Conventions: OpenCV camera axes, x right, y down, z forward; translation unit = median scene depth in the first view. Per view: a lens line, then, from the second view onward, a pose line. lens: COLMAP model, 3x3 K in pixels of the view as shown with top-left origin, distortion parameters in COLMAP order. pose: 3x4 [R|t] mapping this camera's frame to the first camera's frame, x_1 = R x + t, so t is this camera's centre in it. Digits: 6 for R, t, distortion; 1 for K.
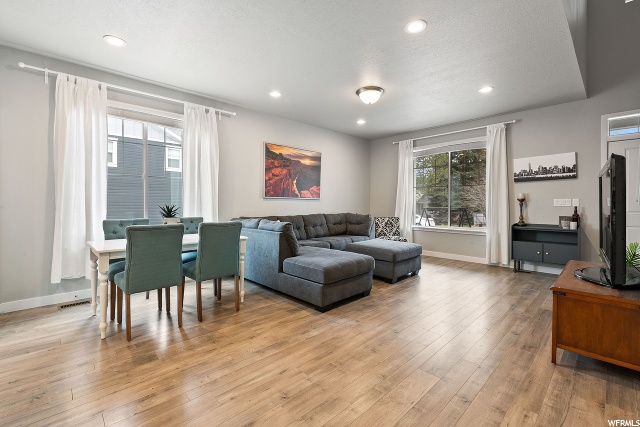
lens RADIAL K [[281.9, 0, 322.8], [0, 281.9, 203.6], [0, 0, 1]] dist [-0.001630, -0.000440]
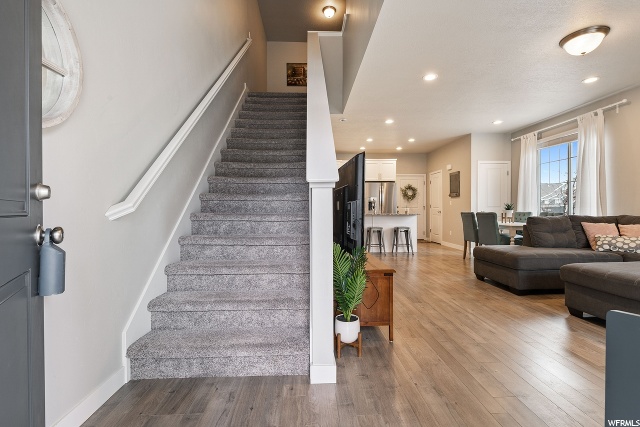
lens RADIAL K [[292.1, 0, 320.2], [0, 292.1, 212.7], [0, 0, 1]] dist [-0.002084, -0.000720]
pose [[-0.665225, 0.008466, -0.746595, 0.924034], [0.001747, 0.999951, 0.009782, 0.026078], [0.746641, 0.005203, -0.665207, 0.801553]]
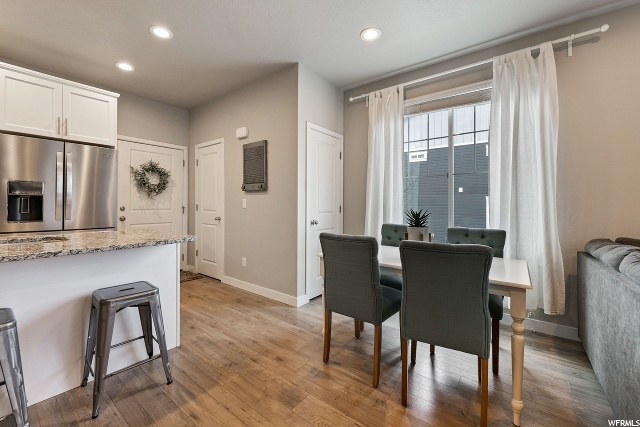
lens RADIAL K [[262.8, 0, 320.5], [0, 262.8, 204.6], [0, 0, 1]] dist [-0.004413, -0.000629]
pose [[0.146151, -0.000854, -0.989262, 0.058338], [-0.006384, 0.999978, -0.001806, -0.004082], [0.989242, 0.006580, 0.146142, 0.395094]]
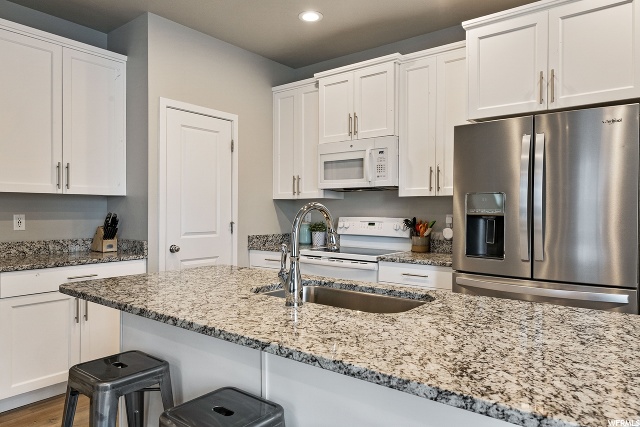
lens RADIAL K [[427.6, 0, 320.0], [0, 427.6, 213.5], [0, 0, 1]] dist [0.005060, 0.000990]
pose [[-0.990761, -0.005516, -0.135506, -0.245030], [-0.006125, 0.999973, 0.004074, -0.021617], [0.135480, 0.004866, -0.990768, 0.388138]]
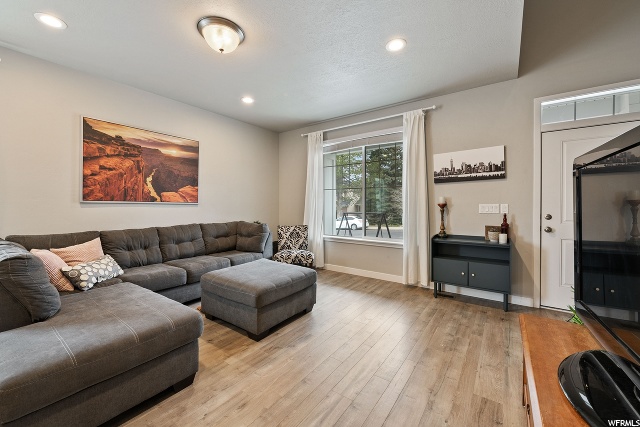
lens RADIAL K [[255.9, 0, 321.5], [0, 255.9, 204.4], [0, 0, 1]] dist [-0.000035, -0.000258]
pose [[0.984229, -0.001531, 0.176890, 0.226375], [0.002222, 0.999991, -0.003706, -0.012932], [-0.176882, 0.004040, 0.984224, 0.328070]]
